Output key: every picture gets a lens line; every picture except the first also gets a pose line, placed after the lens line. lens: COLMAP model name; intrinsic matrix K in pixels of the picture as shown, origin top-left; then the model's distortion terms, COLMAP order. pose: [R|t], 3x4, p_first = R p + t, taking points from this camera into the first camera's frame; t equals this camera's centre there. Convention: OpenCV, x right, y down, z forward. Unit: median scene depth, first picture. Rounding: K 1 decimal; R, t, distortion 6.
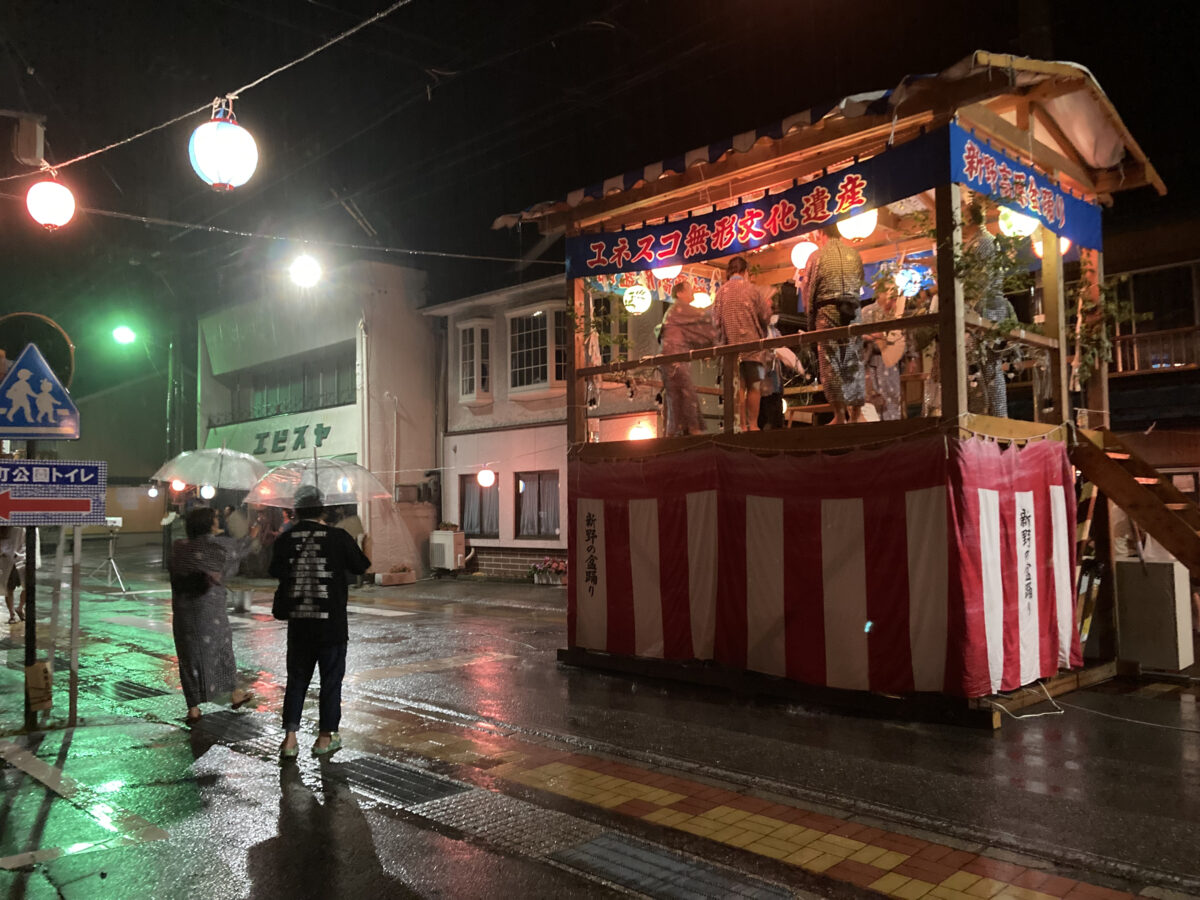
lens RADIAL K [[963.7, 0, 600.0], [0, 963.7, 450.0], [0, 0, 1]] dist [0.115957, -0.226389]
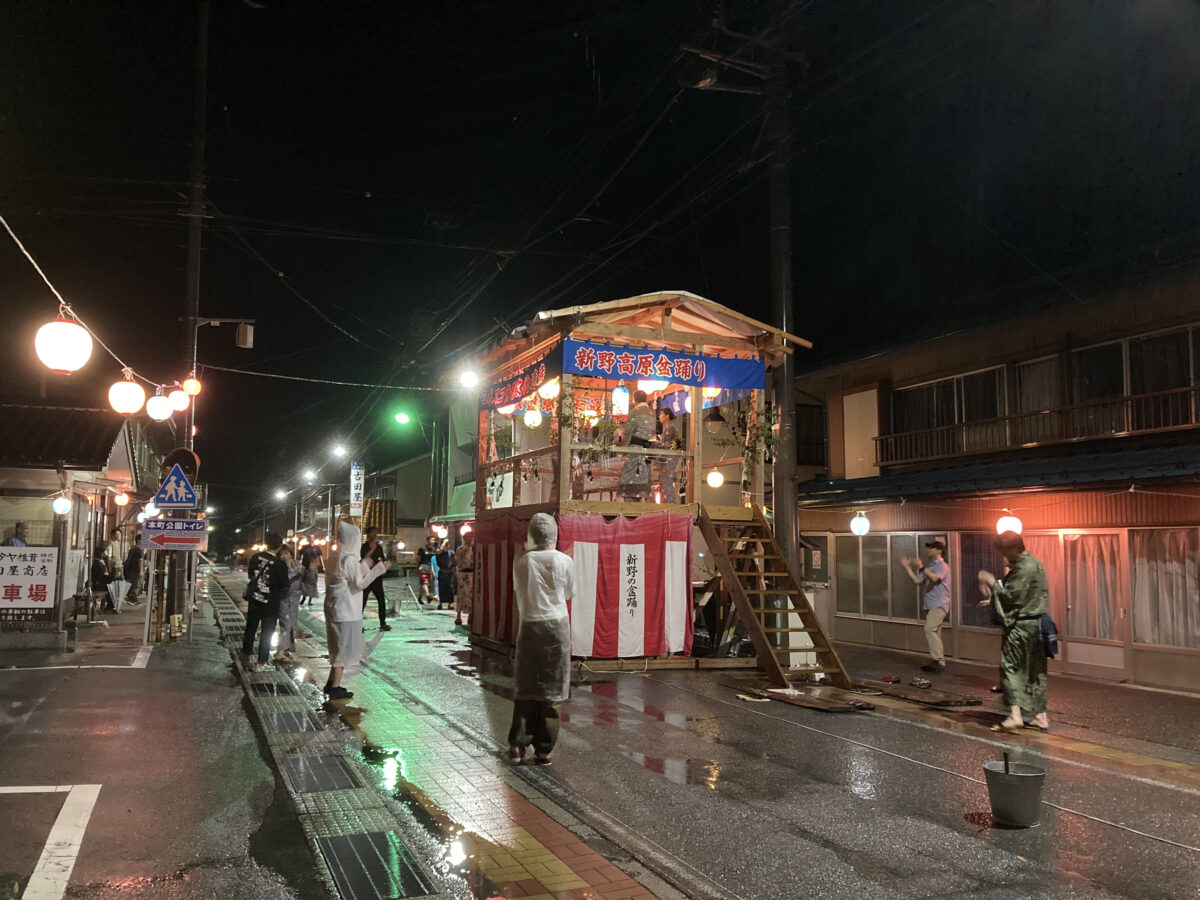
lens RADIAL K [[963.7, 0, 600.0], [0, 963.7, 450.0], [0, 0, 1]] dist [0.115957, -0.226389]
pose [[0.923337, -0.012931, -0.383772, 0.831928], [-0.003929, 0.999062, -0.043116, -0.039177], [0.383969, 0.041318, 0.922421, -0.468060]]
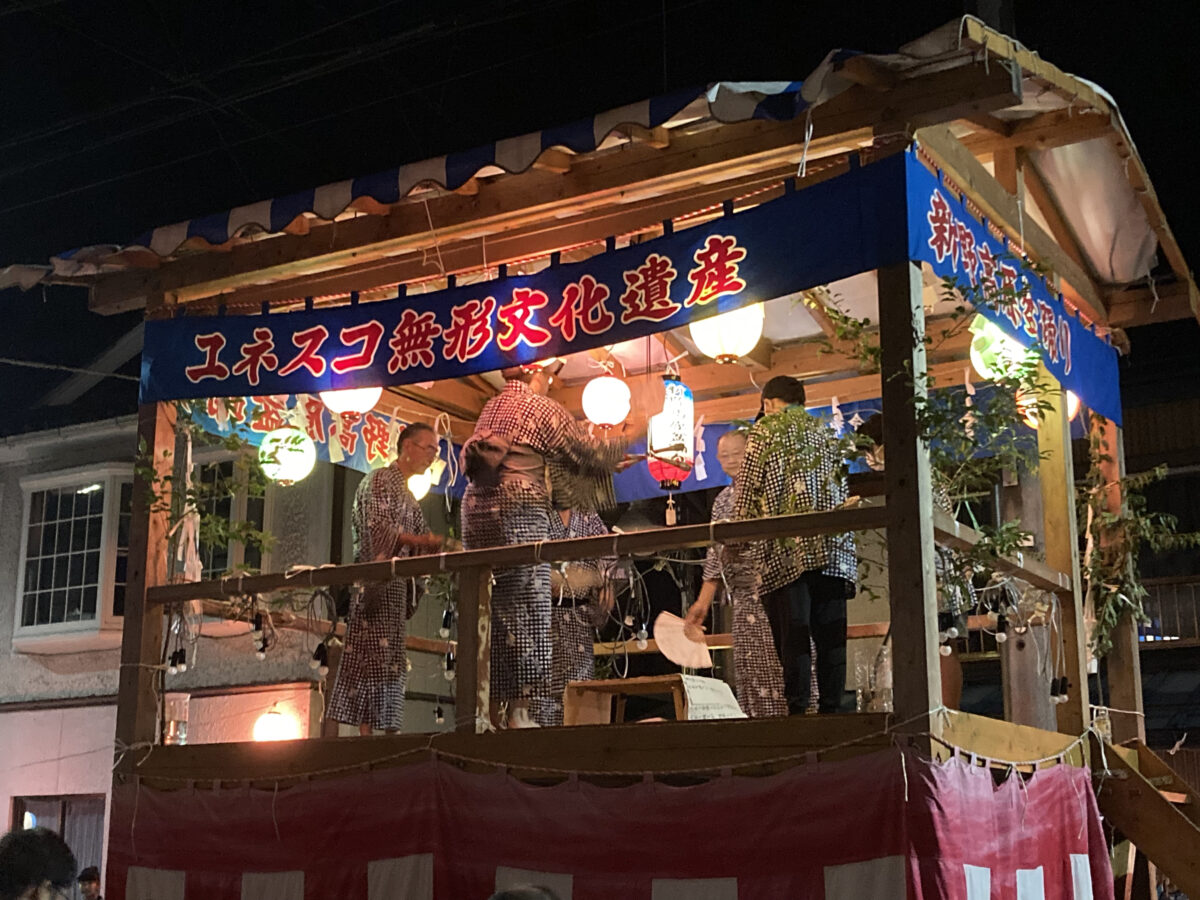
lens RADIAL K [[1749.6, 0, 600.0], [0, 1749.6, 450.0], [0, 0, 1]] dist [0.218640, -1.081260]
pose [[0.975060, 0.062777, 0.212879, 0.003709], [-0.025100, 0.984201, -0.175269, -0.003757], [-0.220518, 0.165554, 0.961230, 0.114152]]
